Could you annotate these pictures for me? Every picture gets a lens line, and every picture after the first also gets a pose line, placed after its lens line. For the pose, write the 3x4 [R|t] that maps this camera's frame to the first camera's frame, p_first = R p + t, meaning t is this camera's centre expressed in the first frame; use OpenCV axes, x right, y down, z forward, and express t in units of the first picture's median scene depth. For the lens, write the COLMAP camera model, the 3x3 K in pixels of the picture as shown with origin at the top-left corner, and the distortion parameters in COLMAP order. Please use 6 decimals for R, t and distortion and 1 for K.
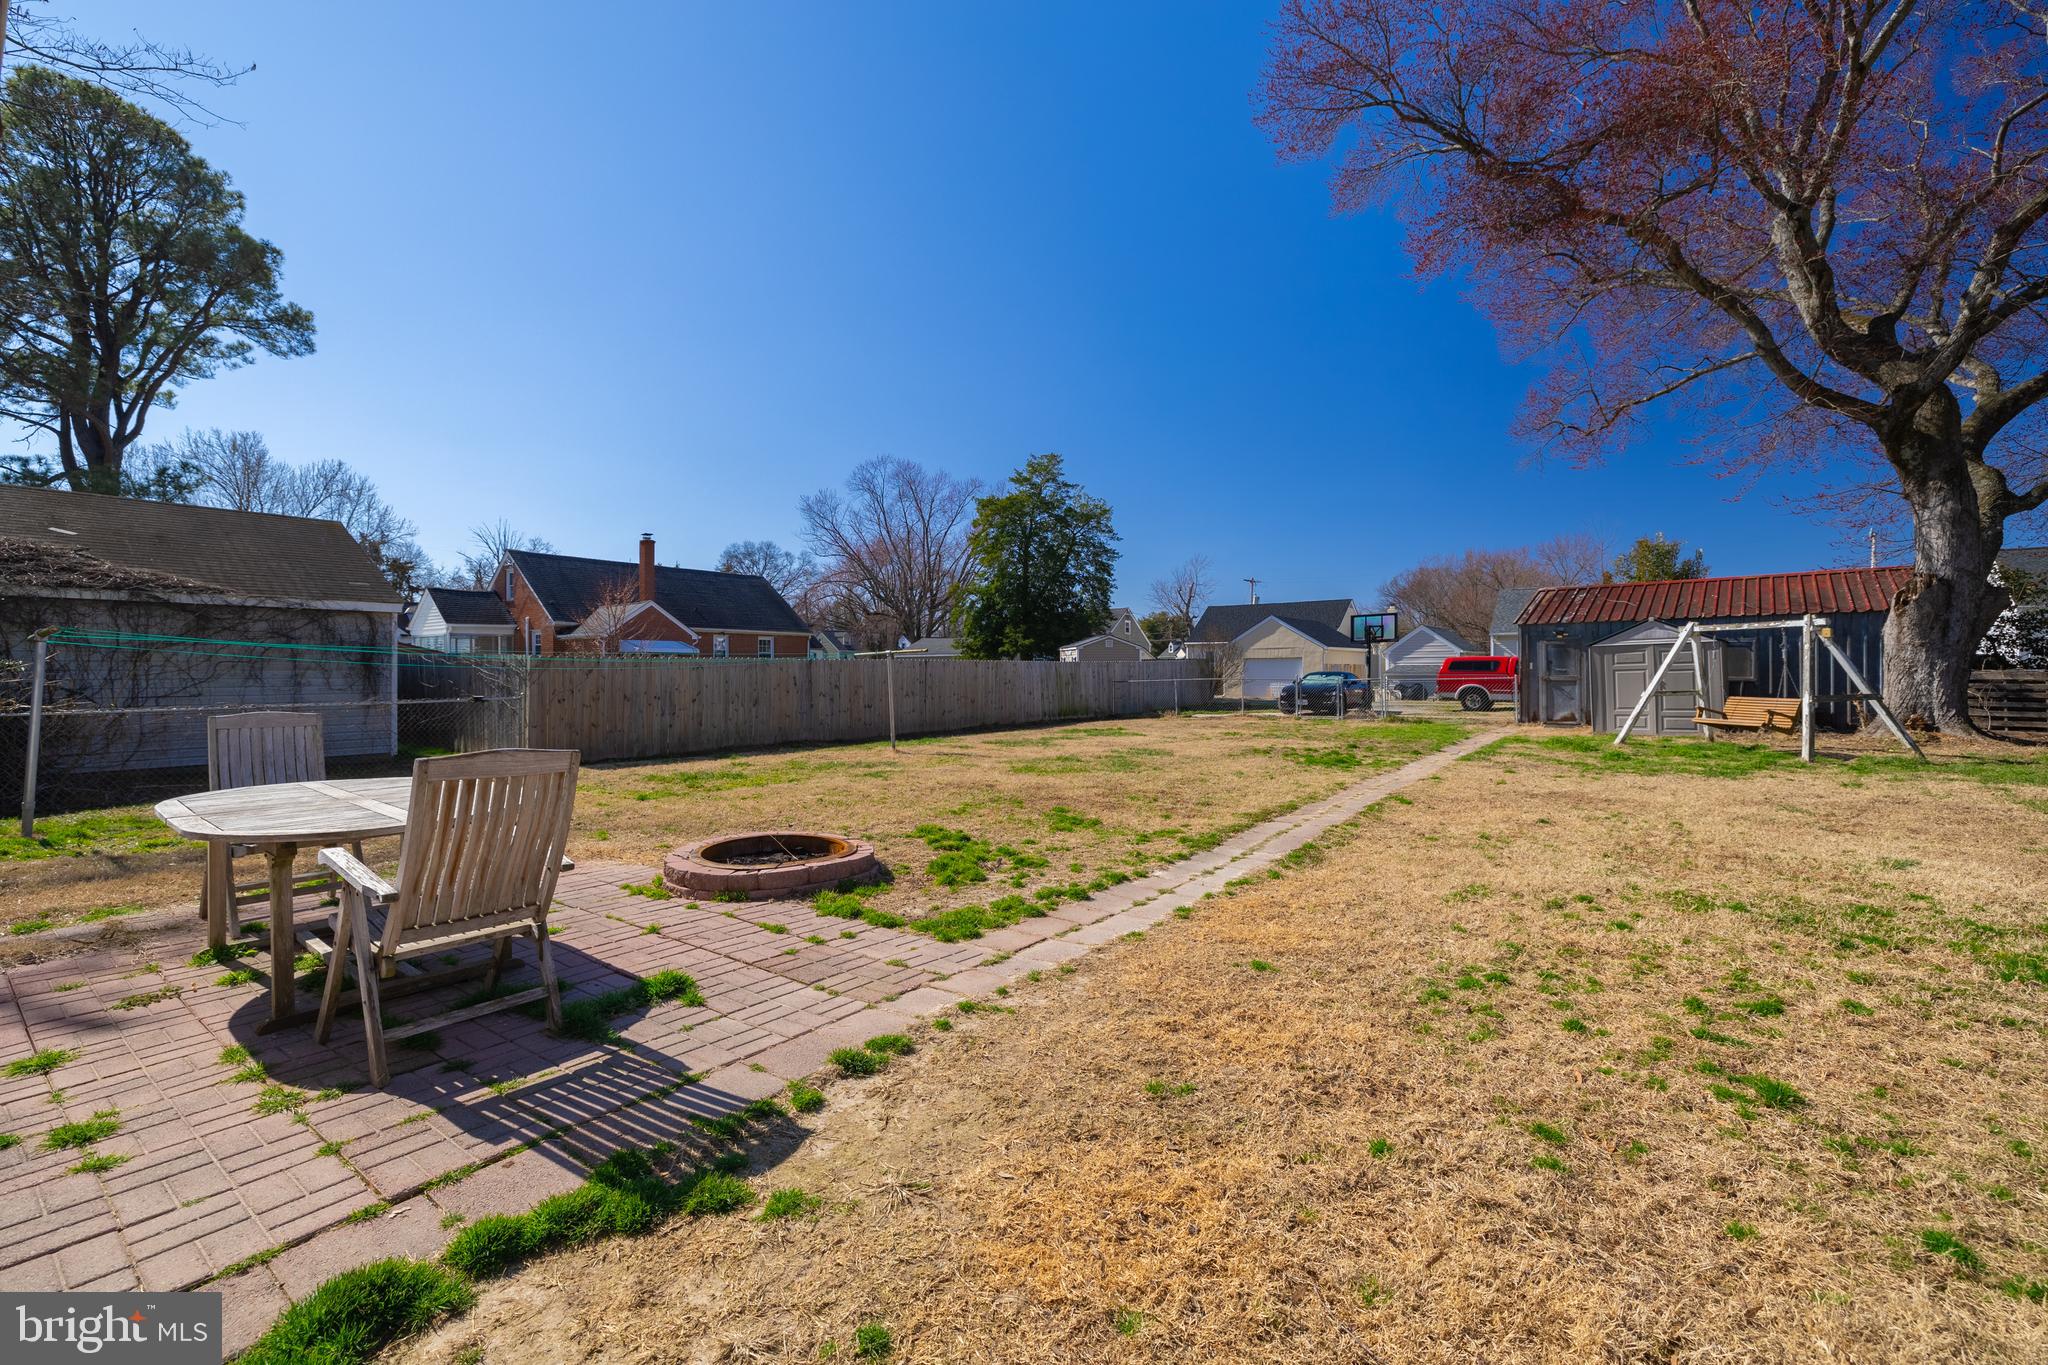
lens RADIAL K [[882.3, 0, 1023.4], [0, 882.3, 674.4], [0, 0, 1]] dist [0.011841, -0.000844]
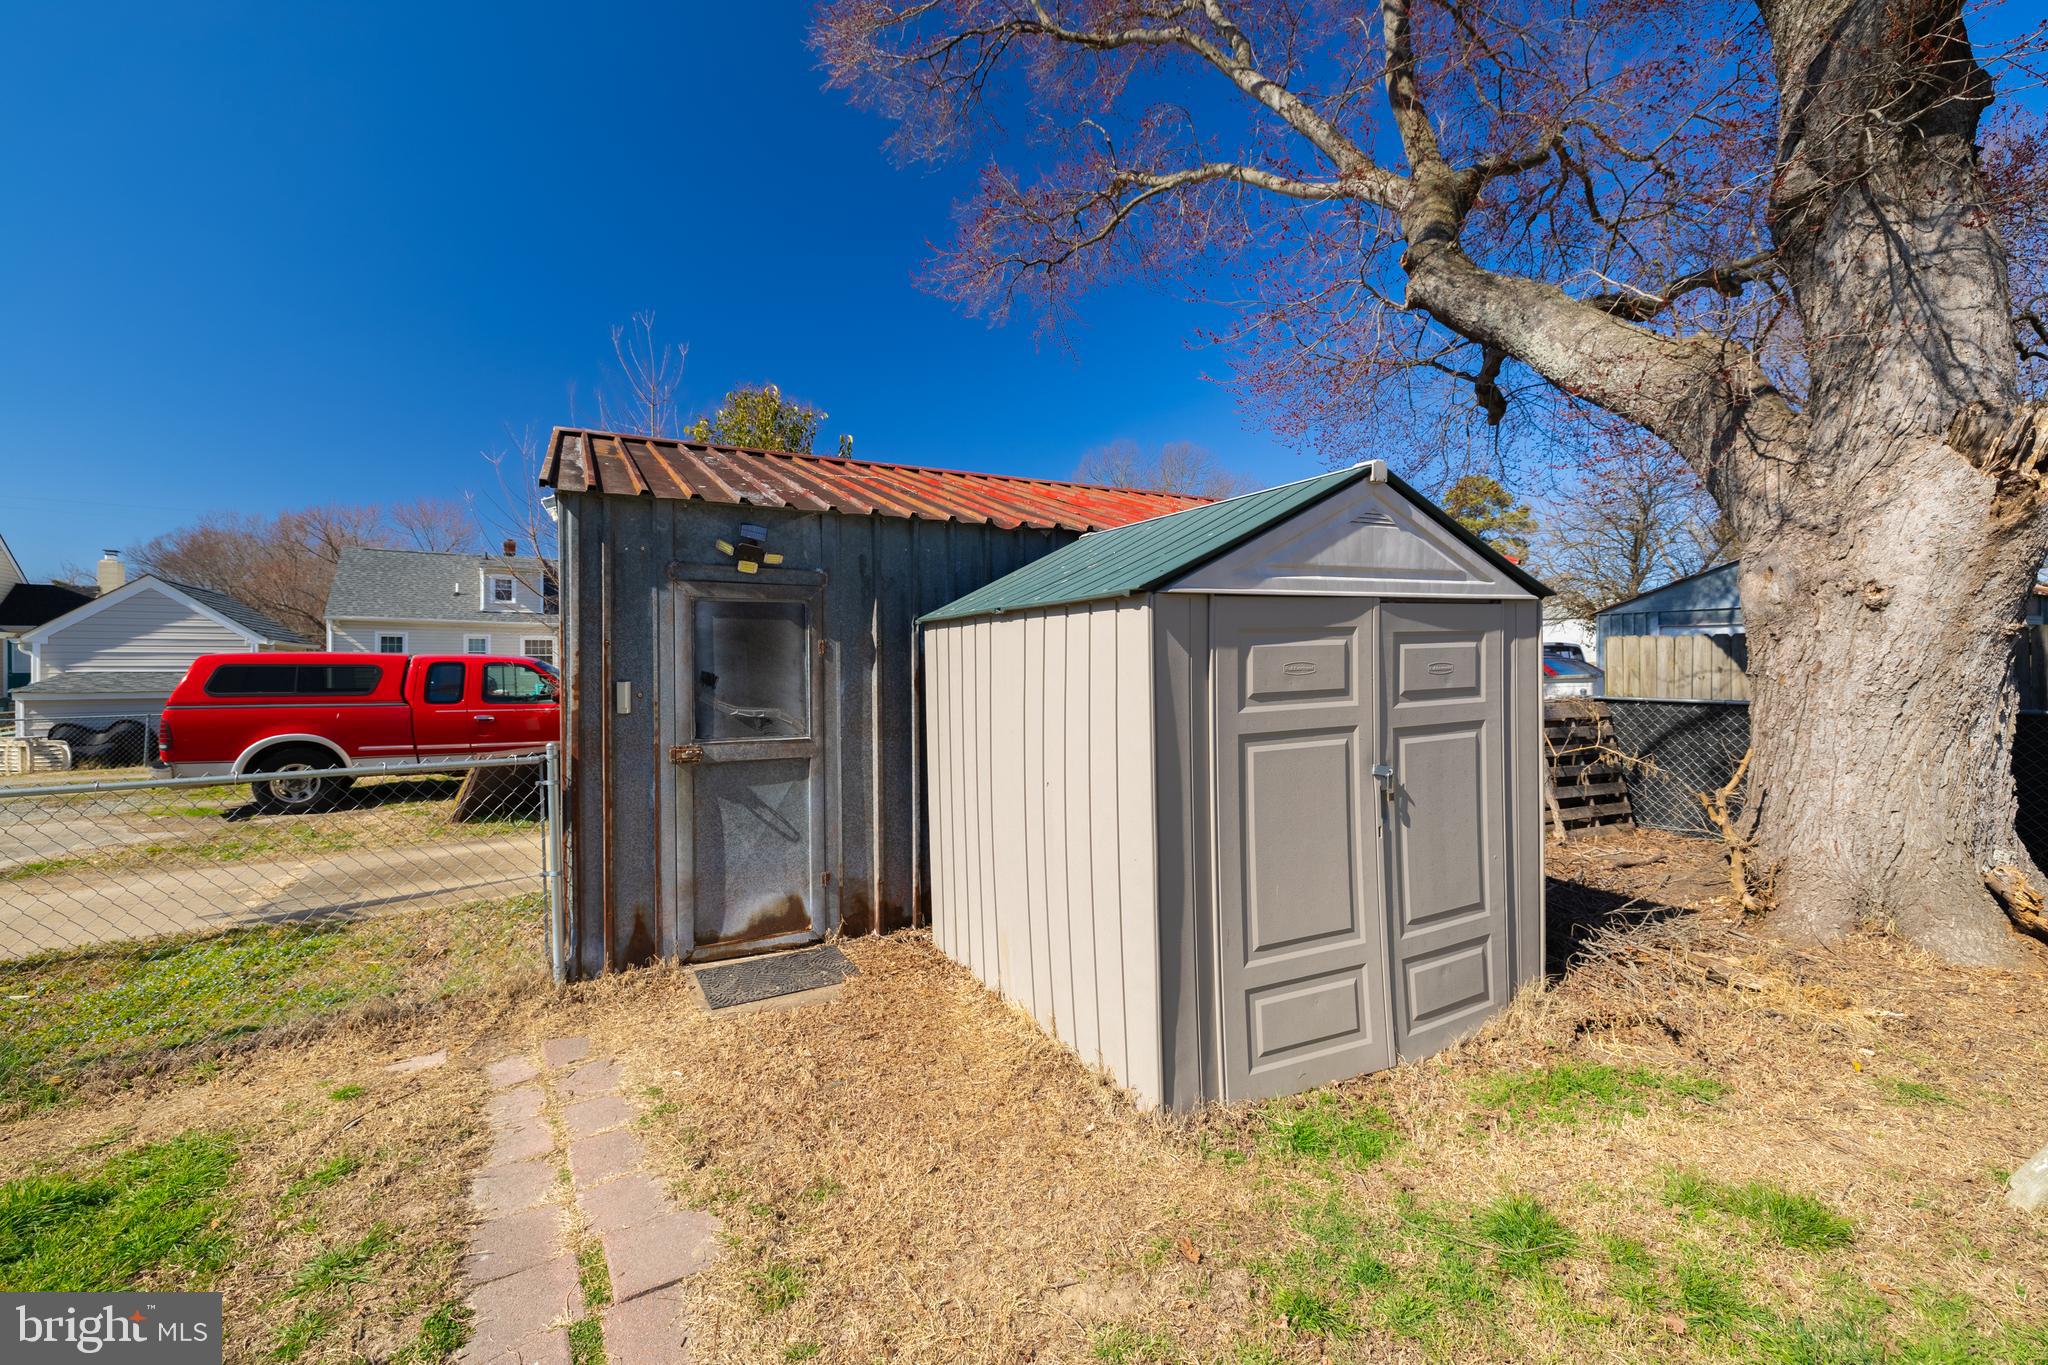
lens RADIAL K [[882.3, 0, 1023.1], [0, 882.3, 669.7], [0, 0, 1]] dist [0.011841, -0.000844]
pose [[0.399664, 0.004843, 0.916649, 0.416027], [0.002534, 0.999976, -0.006388, -0.014538], [-0.916658, 0.004876, 0.399642, 0.824885]]
